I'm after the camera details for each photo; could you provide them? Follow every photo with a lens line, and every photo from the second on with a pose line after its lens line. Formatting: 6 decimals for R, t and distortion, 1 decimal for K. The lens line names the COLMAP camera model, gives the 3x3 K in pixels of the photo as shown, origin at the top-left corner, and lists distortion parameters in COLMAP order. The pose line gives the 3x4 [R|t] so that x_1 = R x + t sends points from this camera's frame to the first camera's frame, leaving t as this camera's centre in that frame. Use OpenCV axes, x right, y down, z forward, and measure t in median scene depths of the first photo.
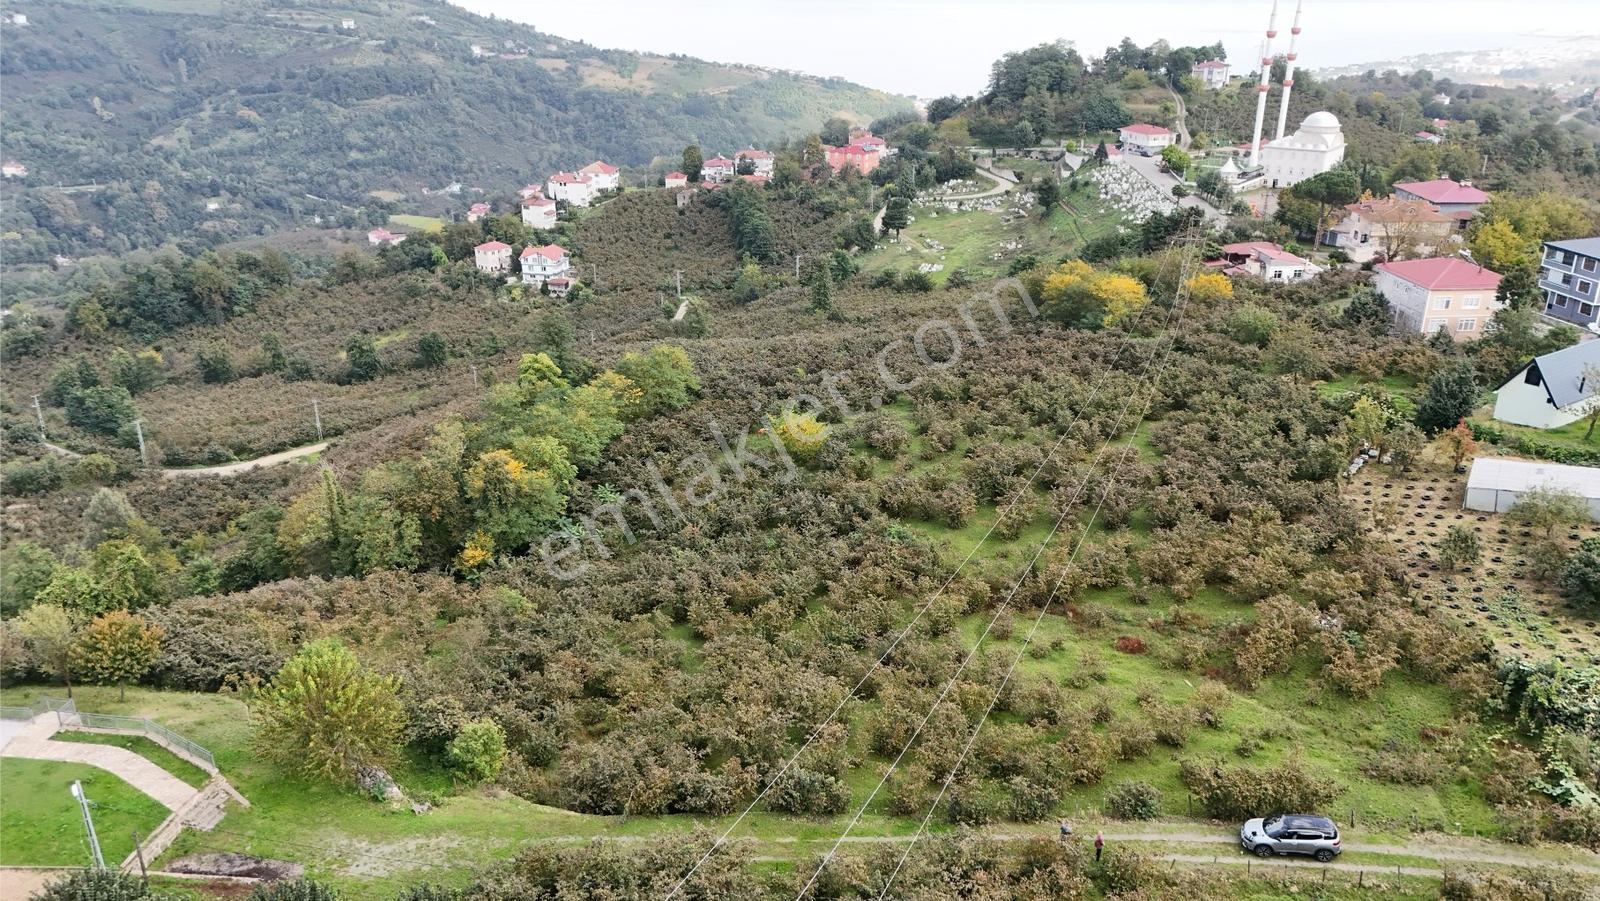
lens RADIAL K [[1179.7, 0, 795.8], [0, 1179.7, 449.7], [0, 0, 1]] dist [0.067511, -0.063892]
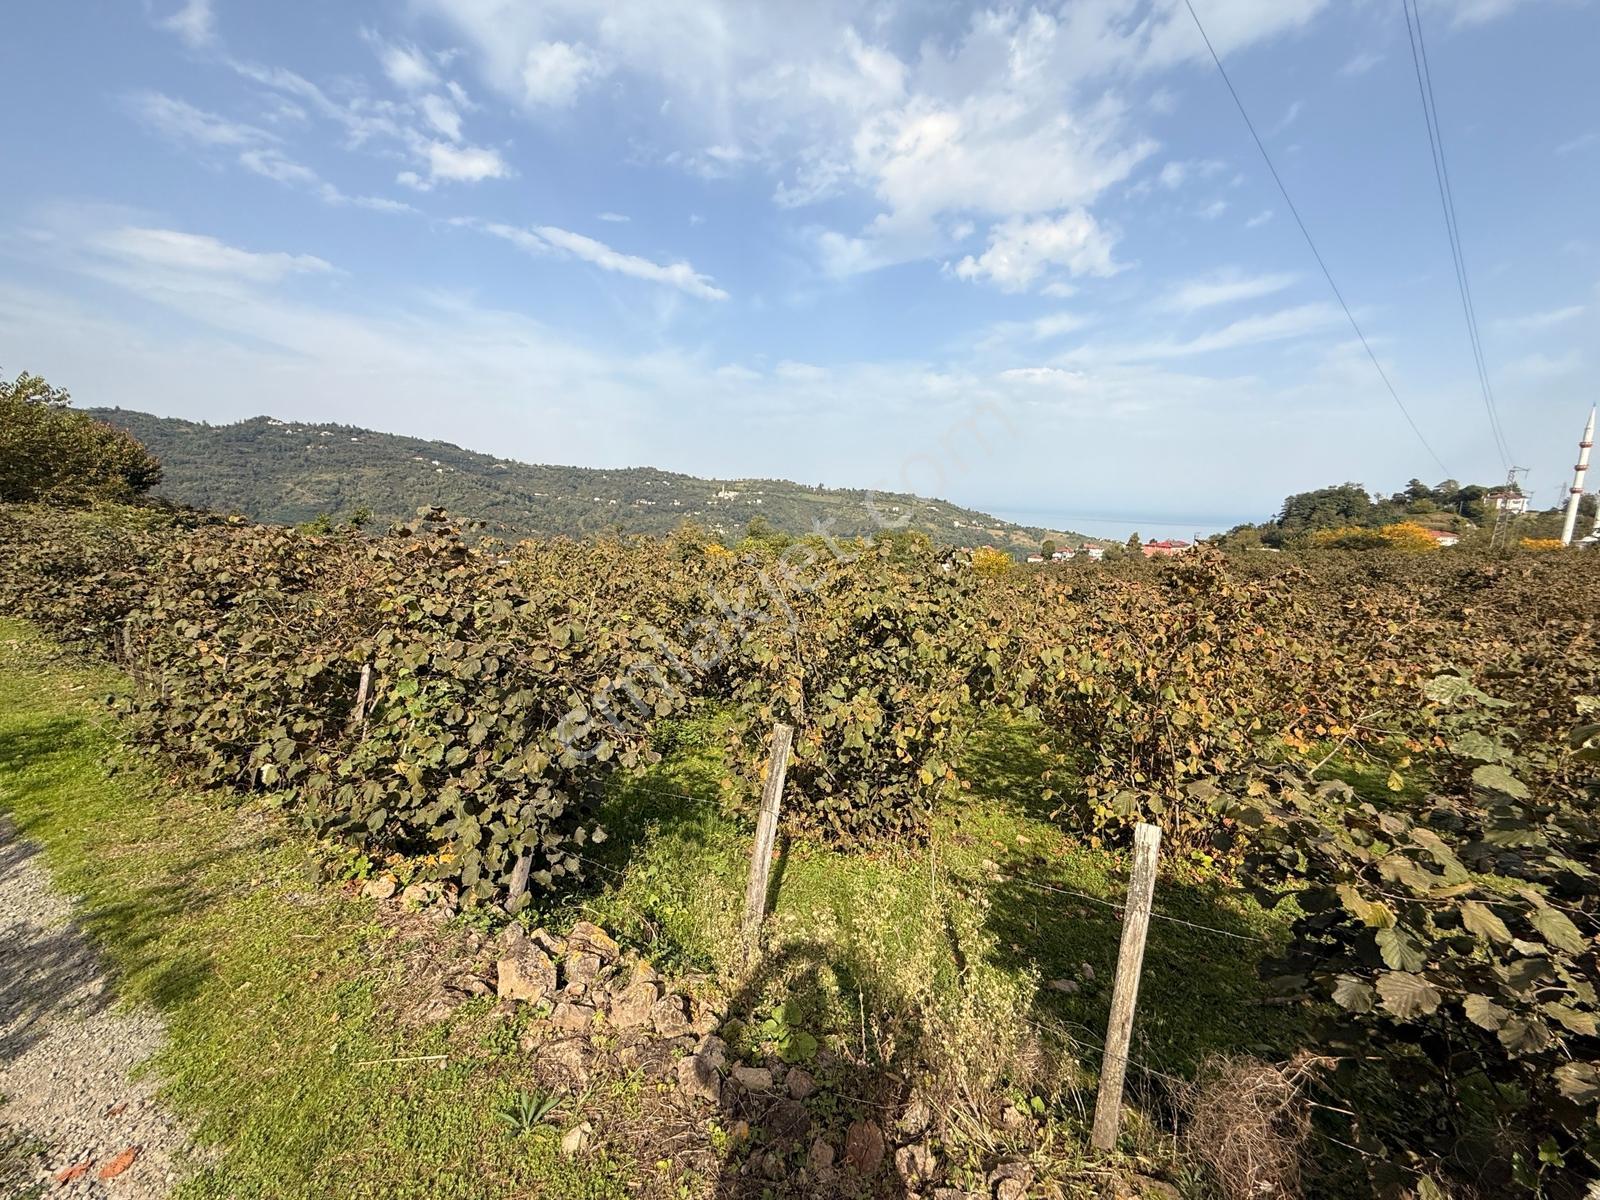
lens RADIAL K [[638.1, 0, 795.6], [0, 638.1, 605.2], [0, 0, 1]] dist [0.001443, -0.000348]
pose [[0.872200, 0.108672, -0.476926, 0.039535], [-0.208901, 0.964376, -0.162295, 0.046971], [0.442299, 0.241184, 0.863830, 0.145812]]
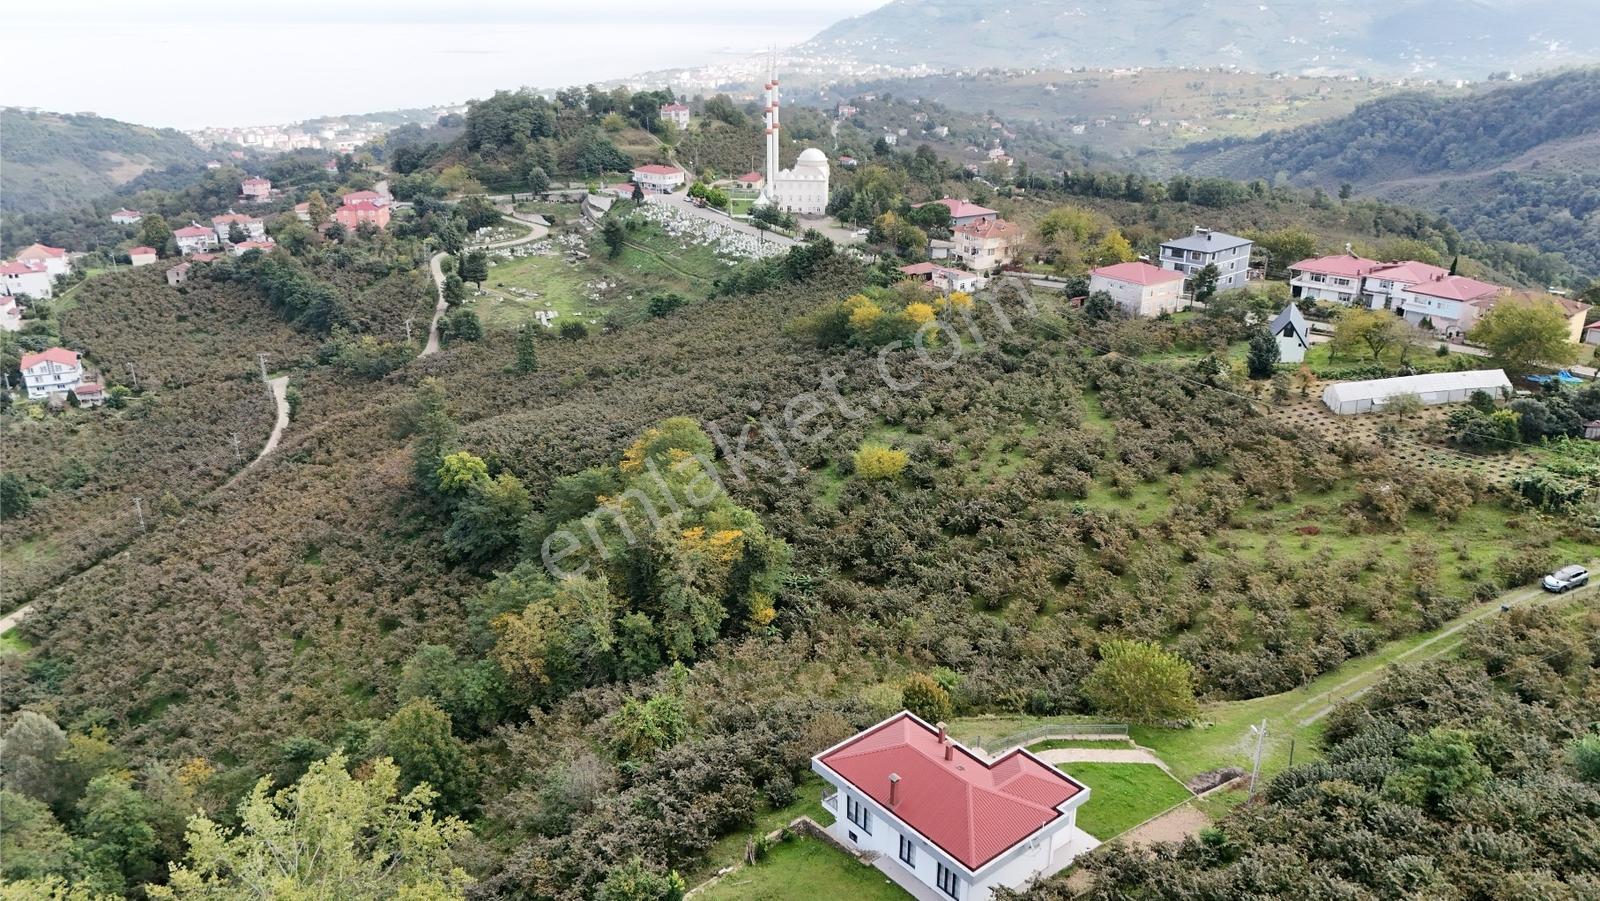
lens RADIAL K [[1179.7, 0, 797.9], [0, 1179.7, 452.7], [0, 0, 1]] dist [0.067511, -0.063892]
pose [[0.825764, -0.197580, 0.528277, -0.231239], [0.203530, 0.977911, 0.047604, -0.032169], [-0.526013, 0.068211, 0.847737, -0.001113]]
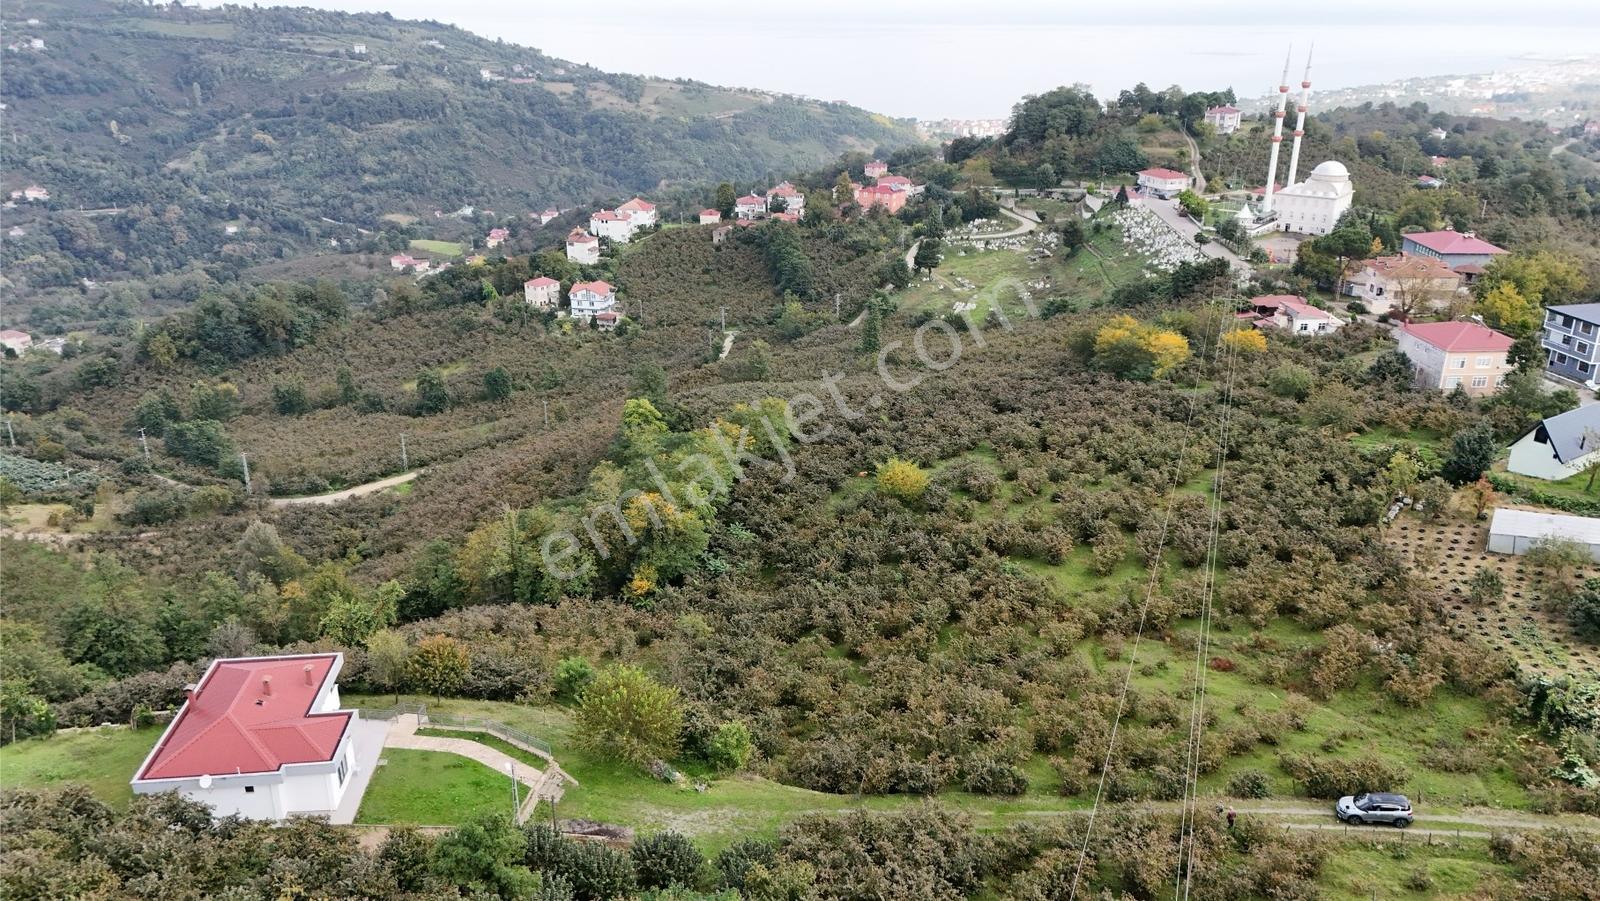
lens RADIAL K [[1179.7, 0, 795.4], [0, 1179.7, 451.2], [0, 0, 1]] dist [0.067511, -0.063892]
pose [[0.999989, 0.001864, 0.004221, -0.034646], [-0.001810, 0.999917, -0.012739, -0.008412], [-0.004244, 0.012731, 0.999910, -0.049125]]
